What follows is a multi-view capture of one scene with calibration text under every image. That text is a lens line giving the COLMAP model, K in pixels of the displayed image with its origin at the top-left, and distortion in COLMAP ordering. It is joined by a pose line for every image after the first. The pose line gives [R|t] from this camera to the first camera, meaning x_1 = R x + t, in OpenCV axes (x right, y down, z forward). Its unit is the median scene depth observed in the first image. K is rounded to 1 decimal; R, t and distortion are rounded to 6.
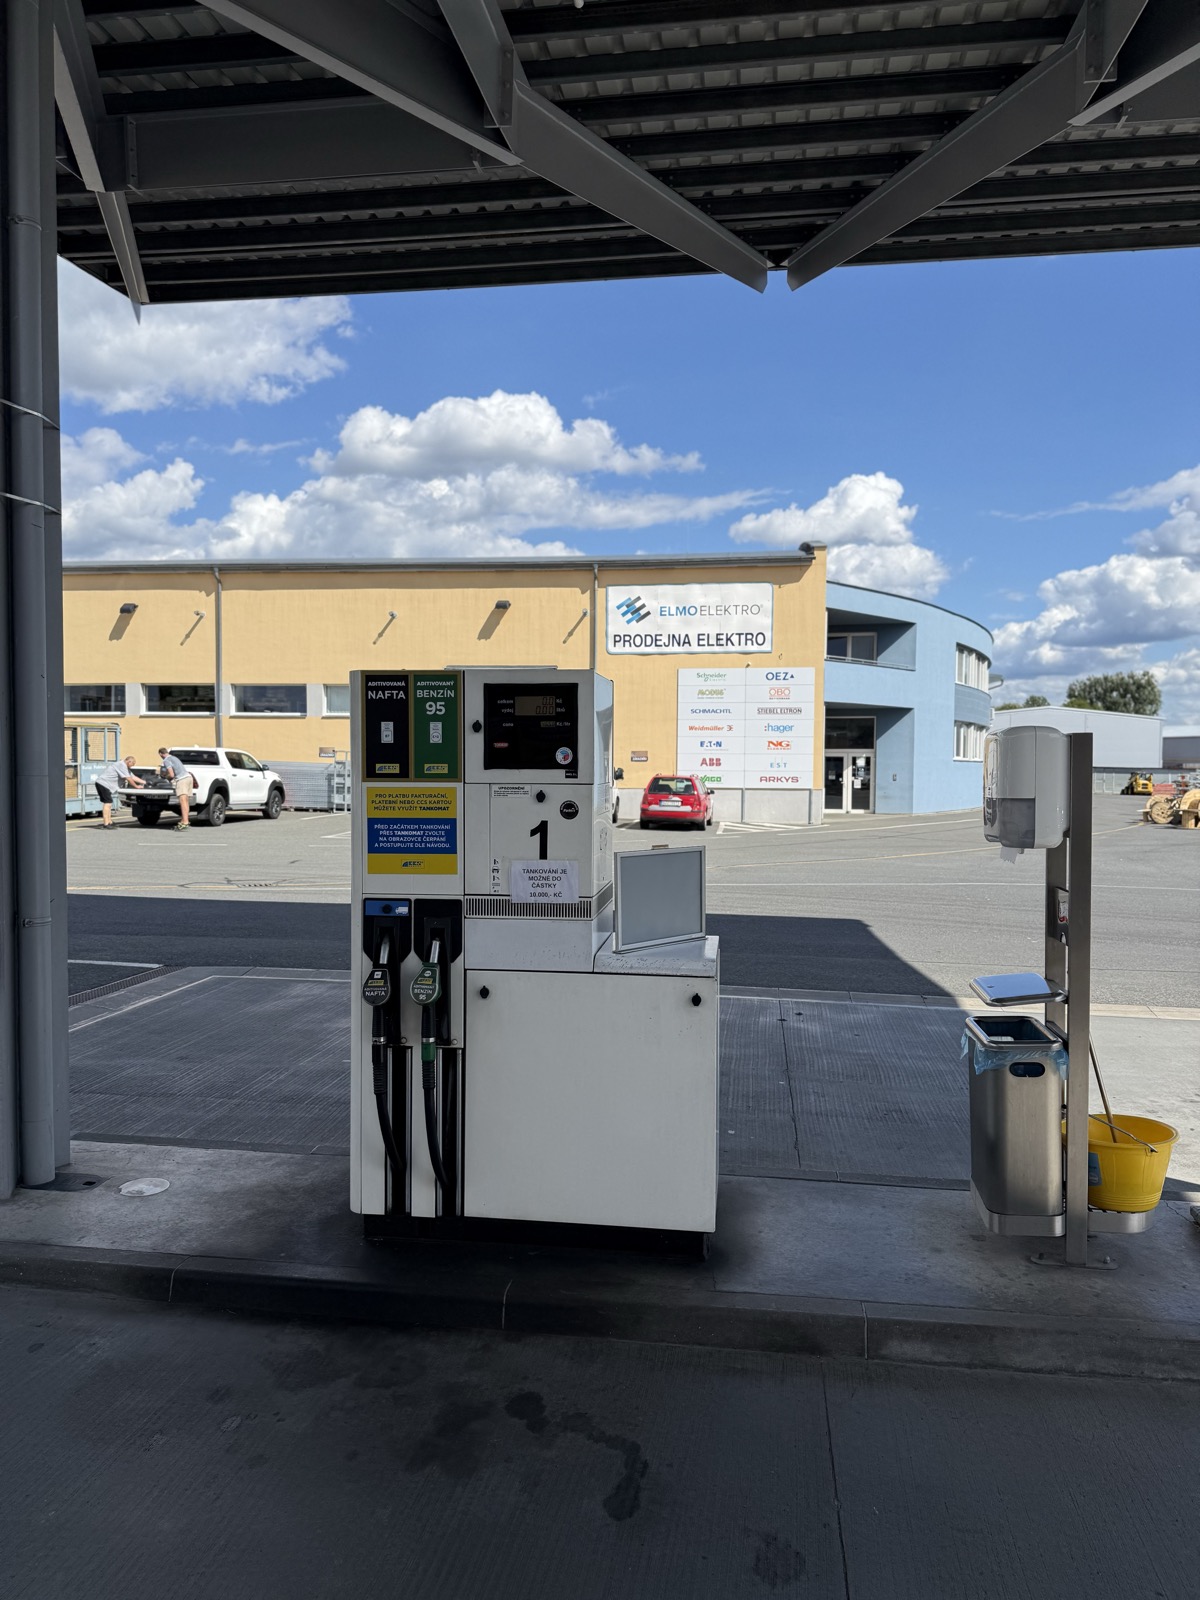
lens RADIAL K [[1143.9, 0, 602.6], [0, 1143.9, 795.0], [0, 0, 1]] dist [0.018526, -0.003852]
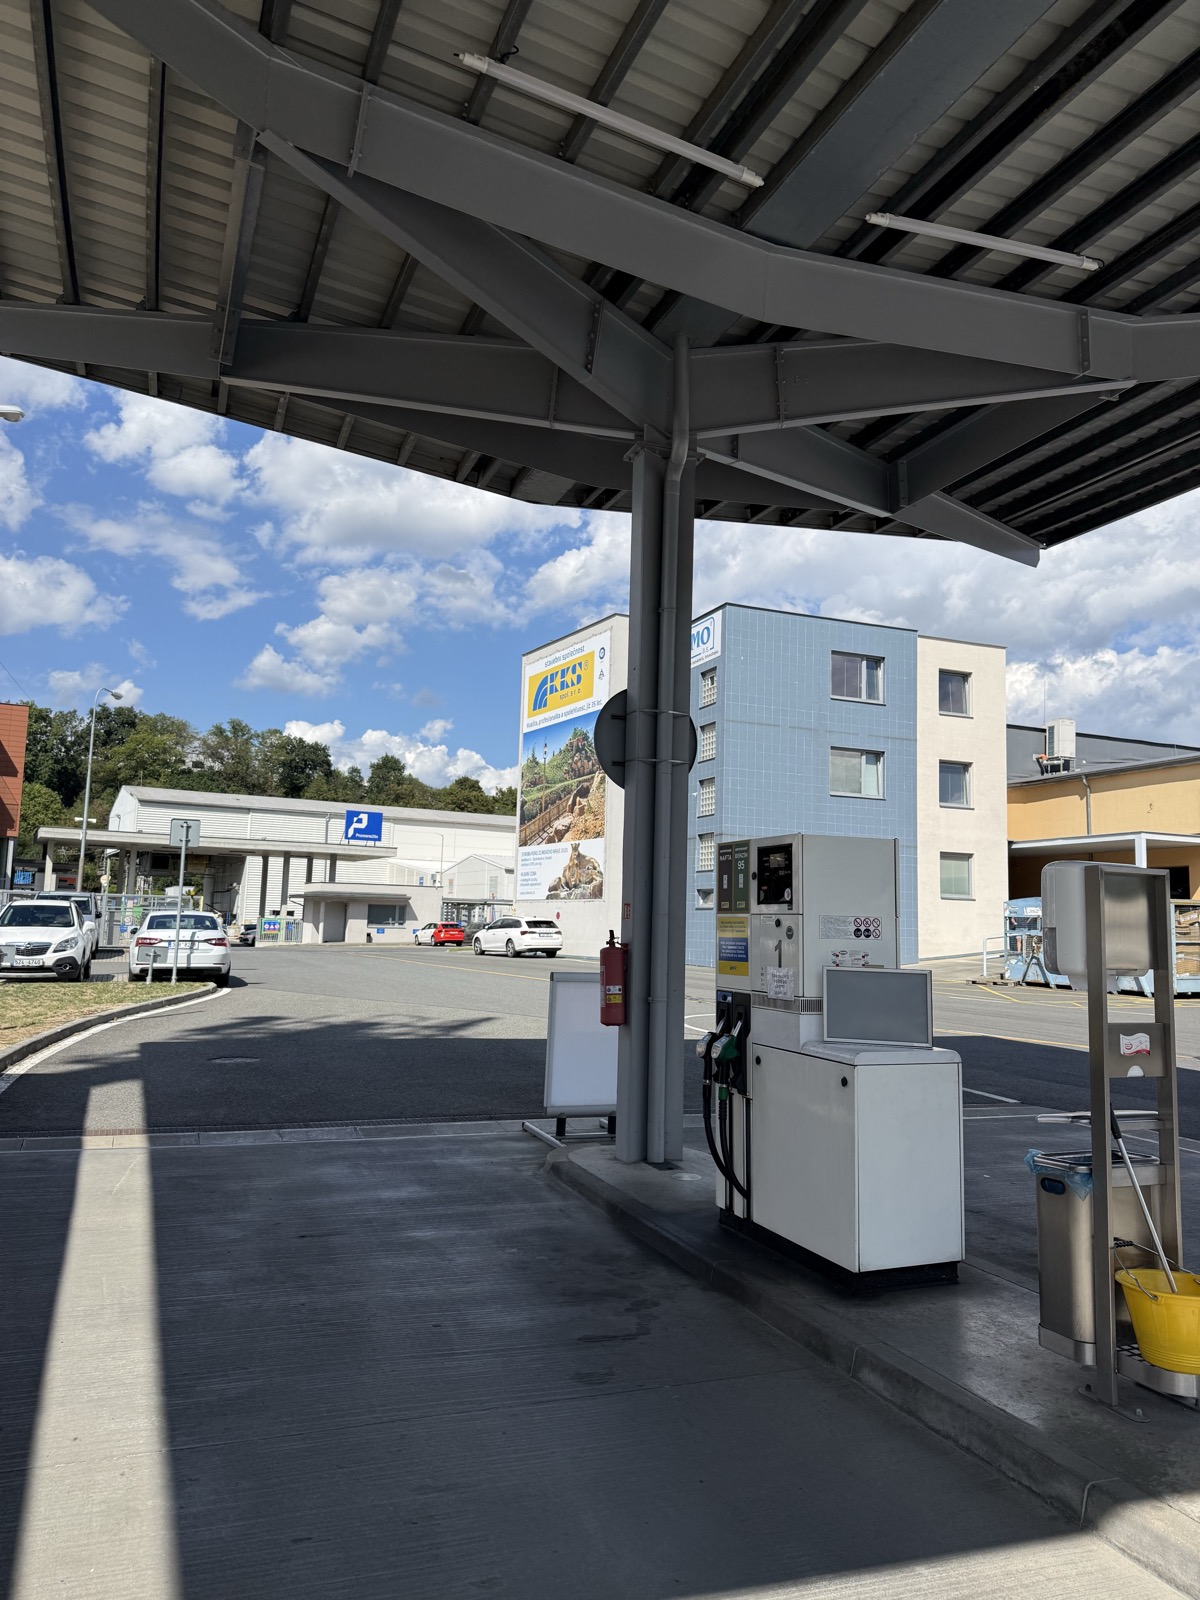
lens RADIAL K [[1143.9, 0, 610.5], [0, 1143.9, 803.1], [0, 0, 1]] dist [0.018526, -0.003852]
pose [[0.501122, -0.087235, -0.860968, 1.089085], [-0.051959, 0.990078, -0.130560, 0.050721], [0.863815, 0.110162, 0.491618, 0.094678]]
